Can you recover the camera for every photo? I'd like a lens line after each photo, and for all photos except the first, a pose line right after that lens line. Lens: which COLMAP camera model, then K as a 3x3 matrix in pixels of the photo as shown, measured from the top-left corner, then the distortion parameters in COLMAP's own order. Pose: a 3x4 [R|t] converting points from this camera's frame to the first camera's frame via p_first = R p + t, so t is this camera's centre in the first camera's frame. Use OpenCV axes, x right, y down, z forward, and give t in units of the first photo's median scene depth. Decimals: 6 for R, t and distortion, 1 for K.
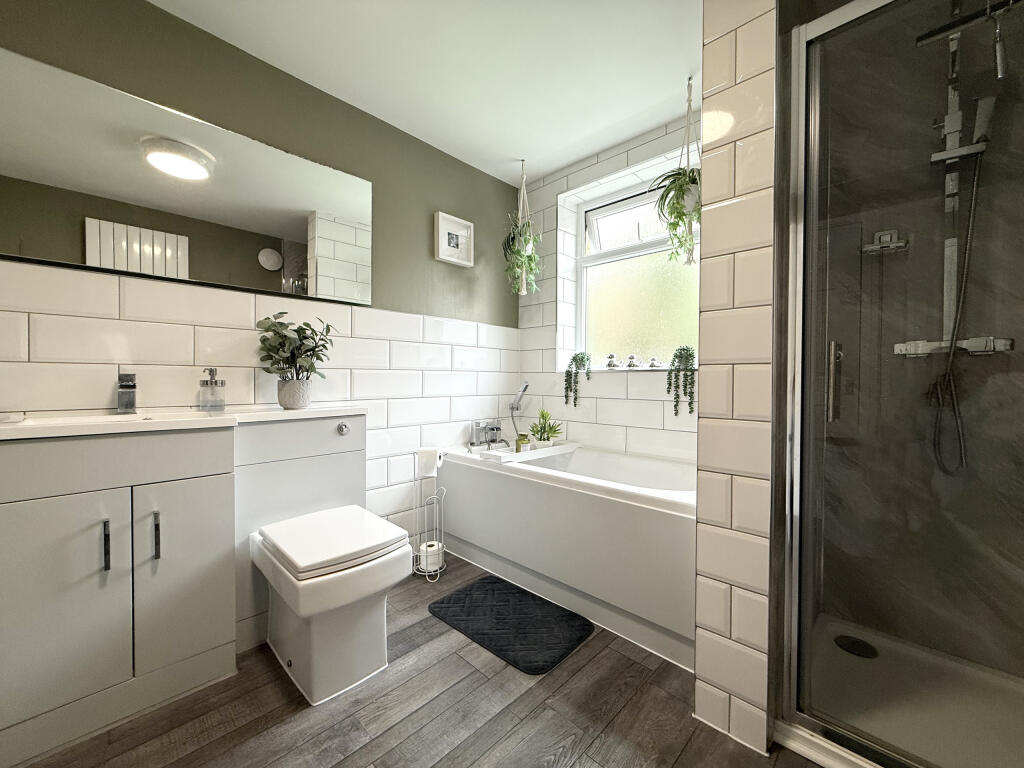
lens RADIAL K [[410.5, 0, 510.9], [0, 410.5, 388.0], [0, 0, 1]] dist [-0.000321, -0.000055]
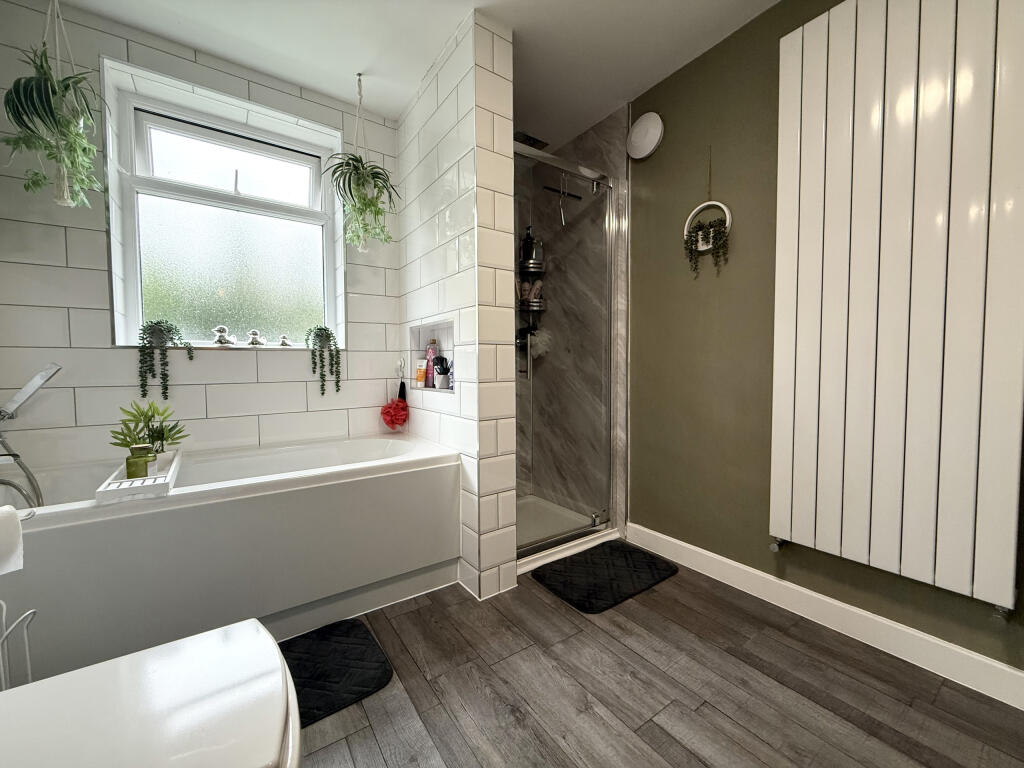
lens RADIAL K [[407.1, 0, 512.0], [0, 407.1, 384.0], [0, 0, 1]] dist [-0.000008, 0.000012]
pose [[0.186907, -0.063052, 0.980352, -0.481541], [0.023607, 0.997938, 0.059682, -0.008574], [-0.982094, 0.011988, 0.188010, 0.357366]]
